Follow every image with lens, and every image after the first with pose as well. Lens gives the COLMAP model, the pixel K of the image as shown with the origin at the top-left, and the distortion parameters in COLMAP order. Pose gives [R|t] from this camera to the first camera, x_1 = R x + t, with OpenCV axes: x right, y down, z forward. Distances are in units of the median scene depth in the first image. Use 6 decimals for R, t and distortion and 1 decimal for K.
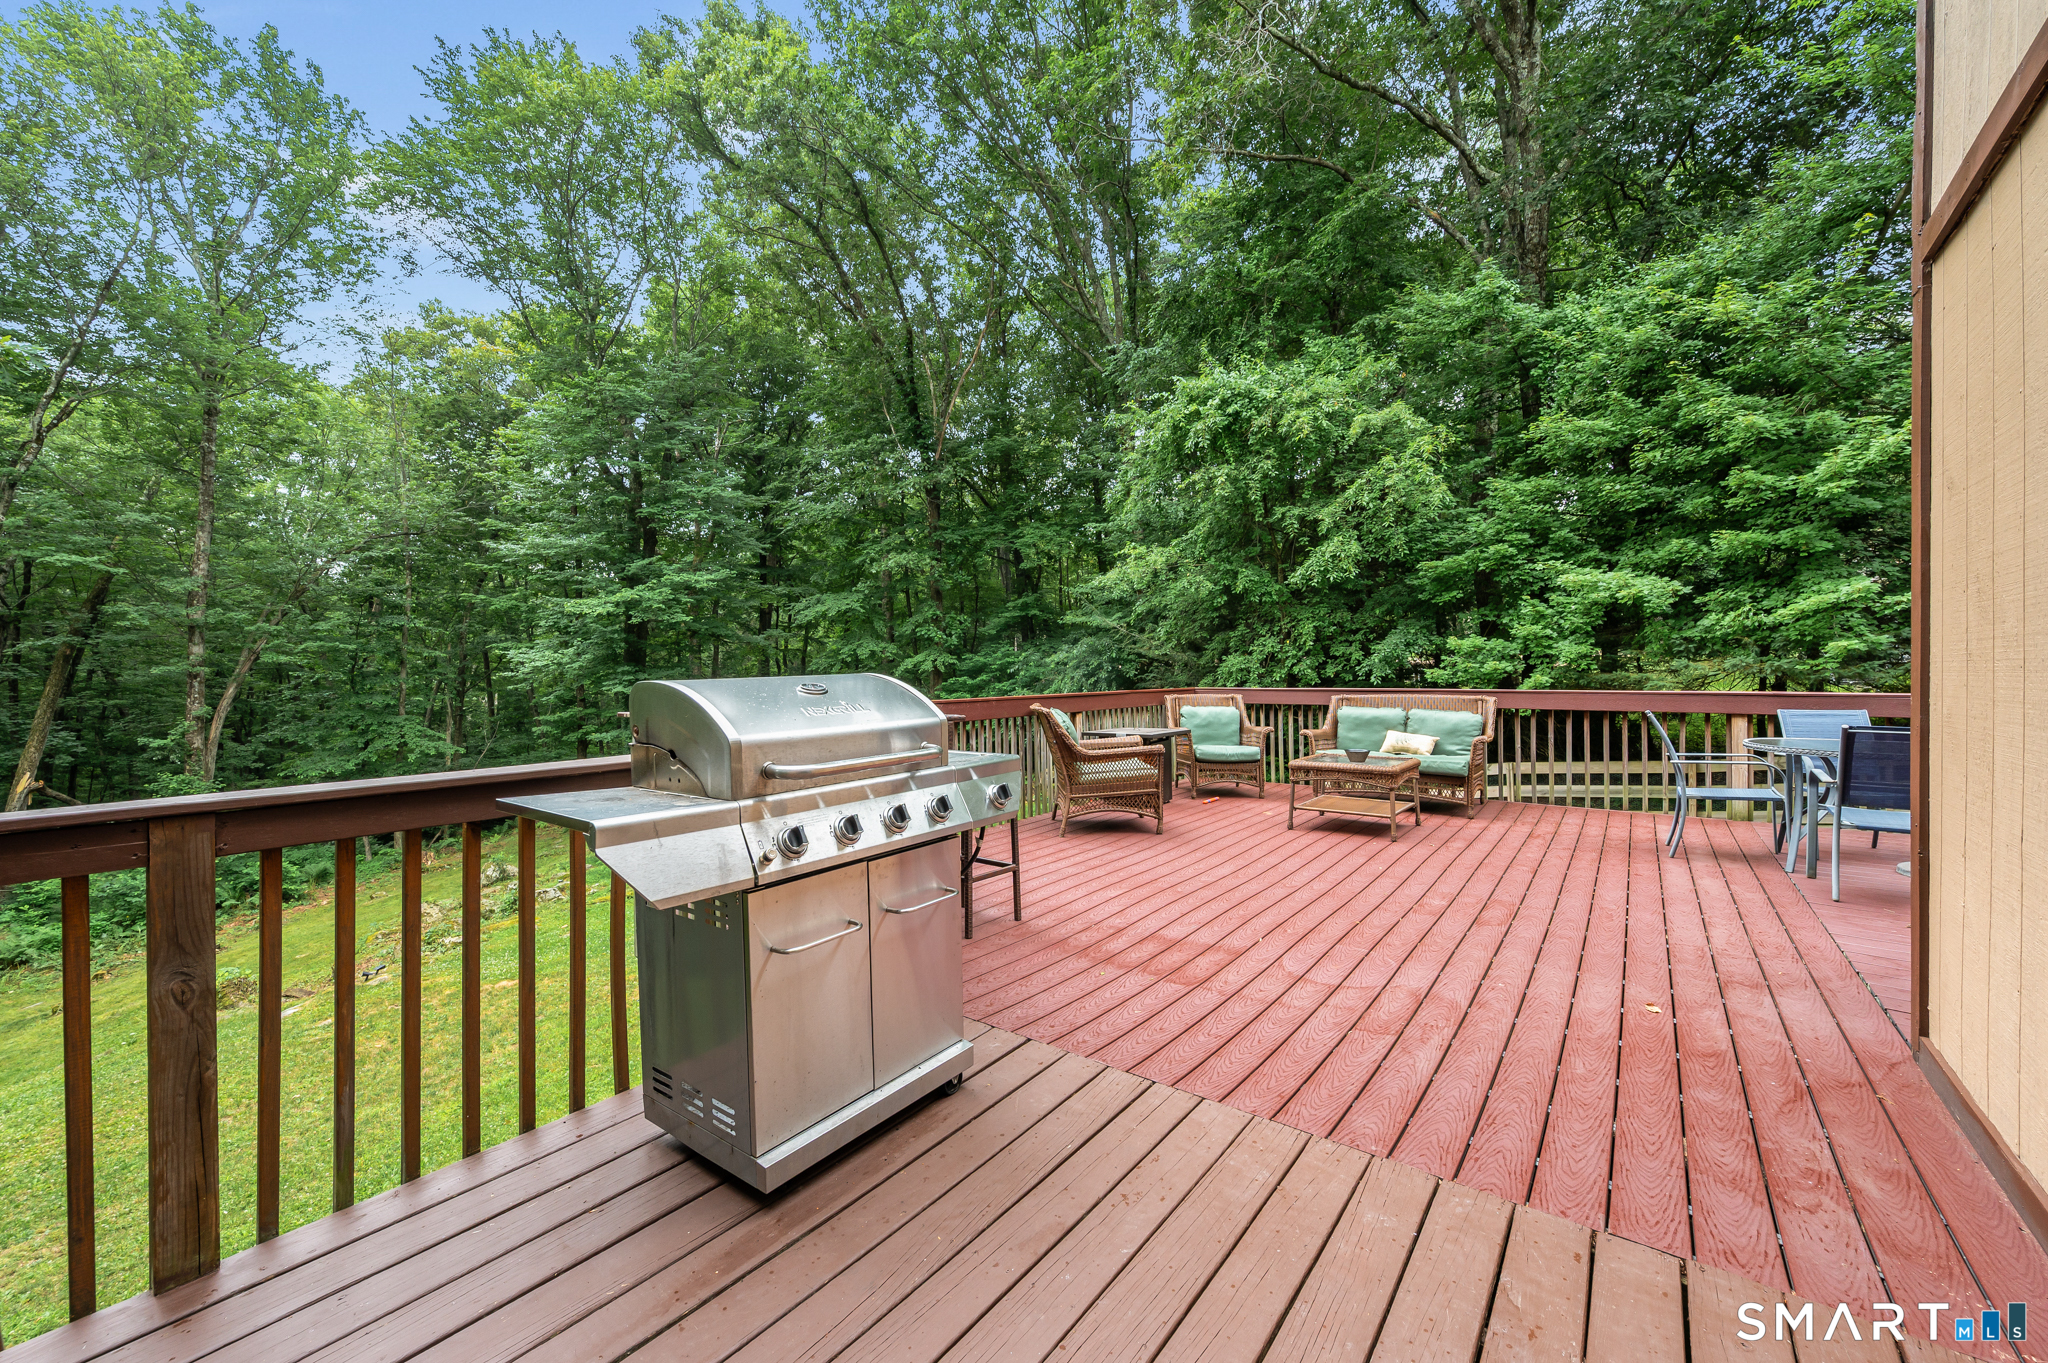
lens RADIAL K [[819.0, 0, 1030.5], [0, 819.0, 678.9], [0, 0, 1]] dist [-0.001487, 0.000197]
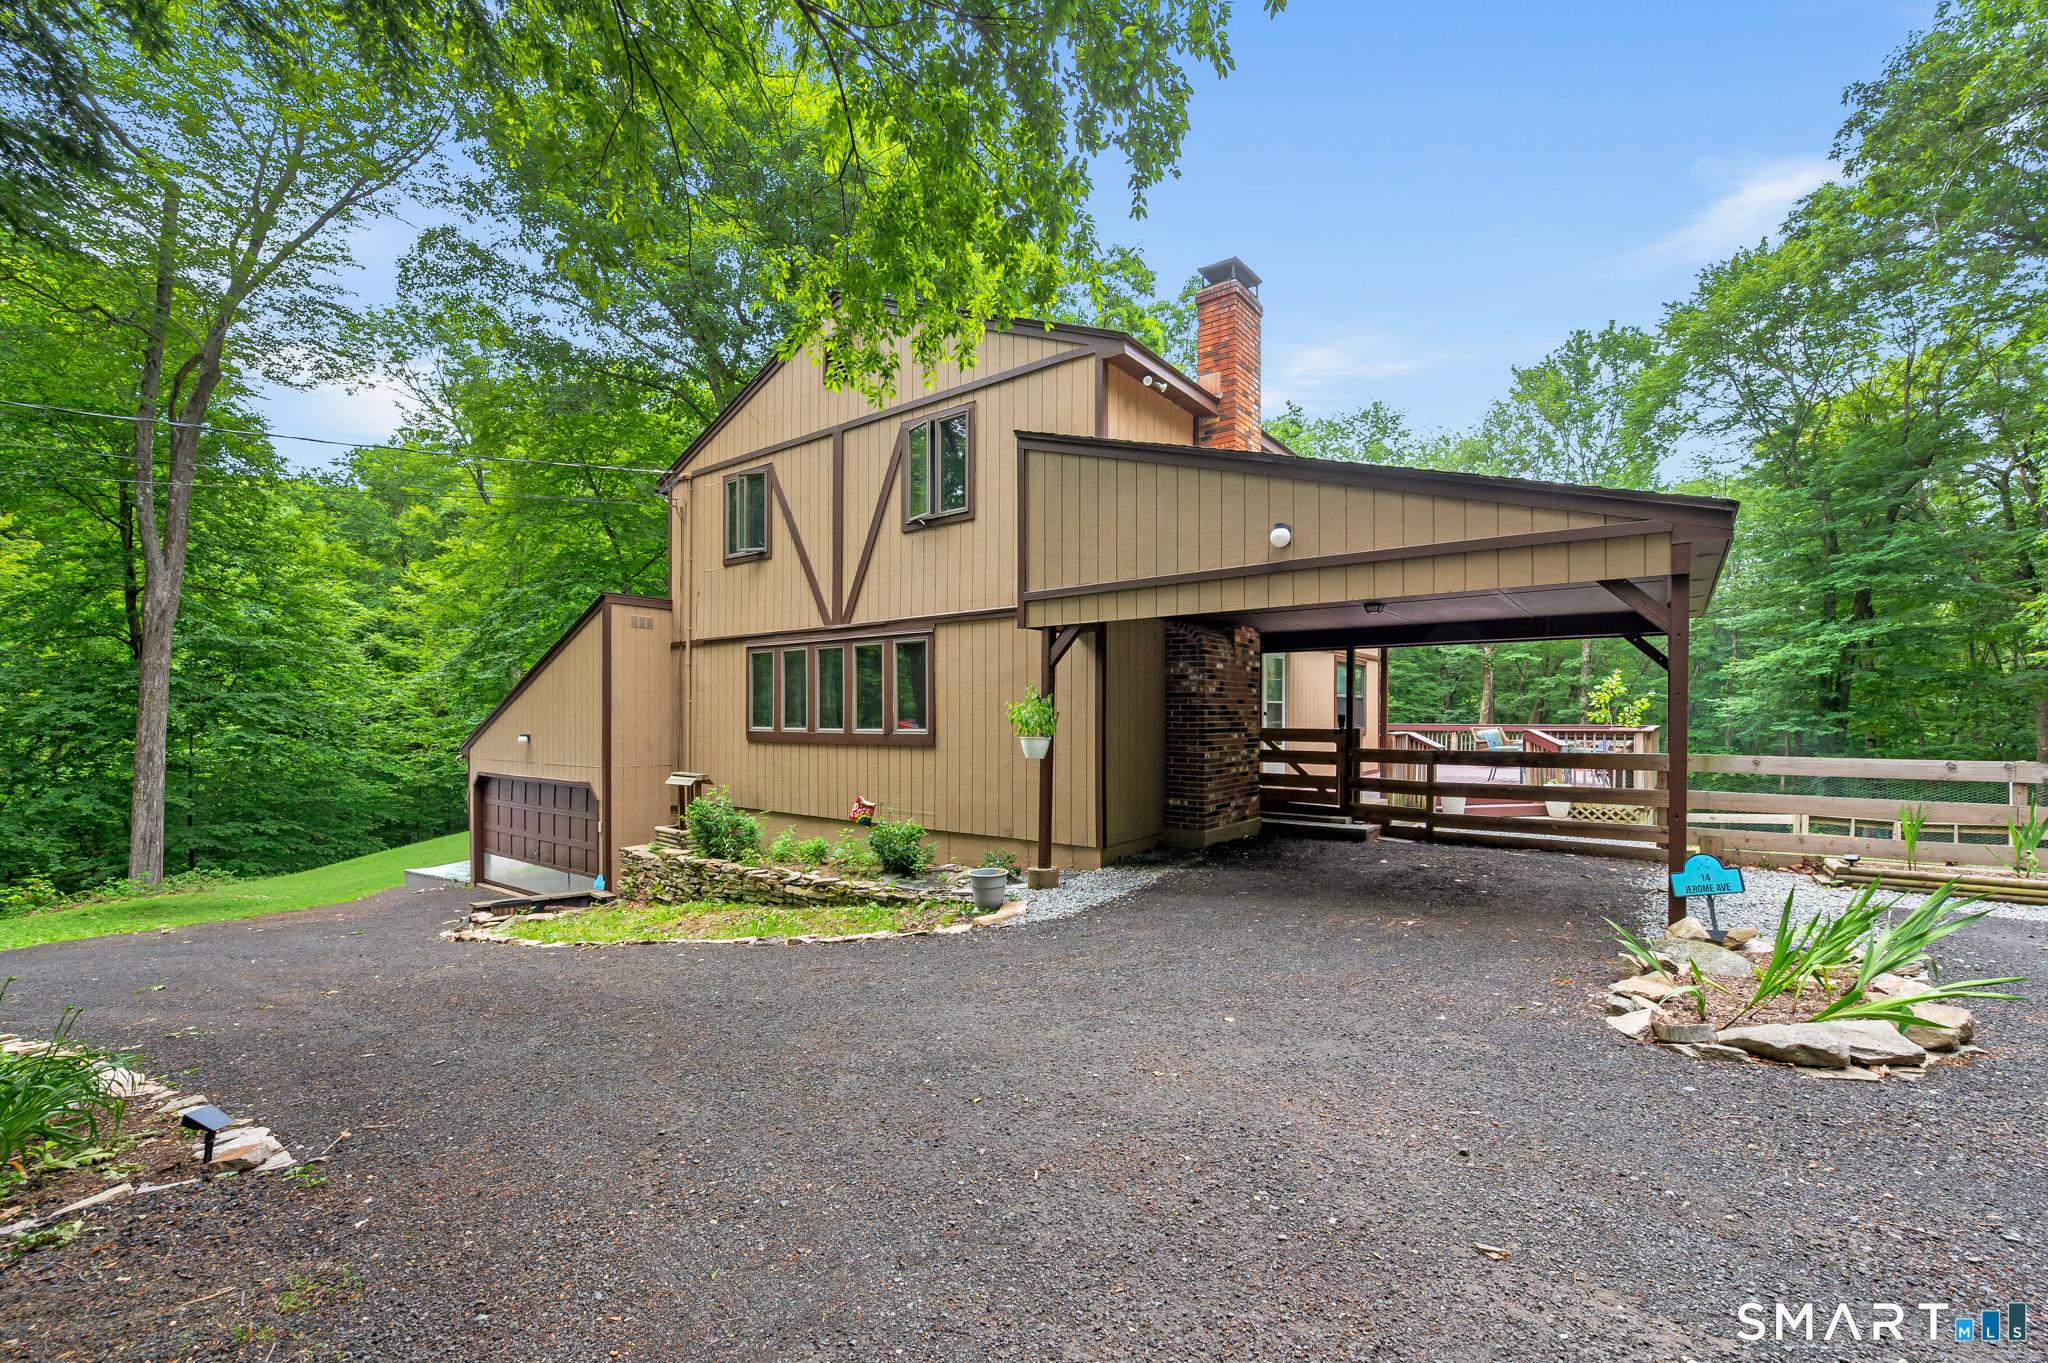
lens RADIAL K [[819.0, 0, 1032.1], [0, 819.0, 720.3], [0, 0, 1]] dist [-0.001487, 0.000197]
pose [[-0.008317, 0.014848, -0.999855, 1.181846], [-0.012707, 0.999807, 0.014953, -0.006854], [0.999885, 0.012830, -0.008126, -0.218221]]
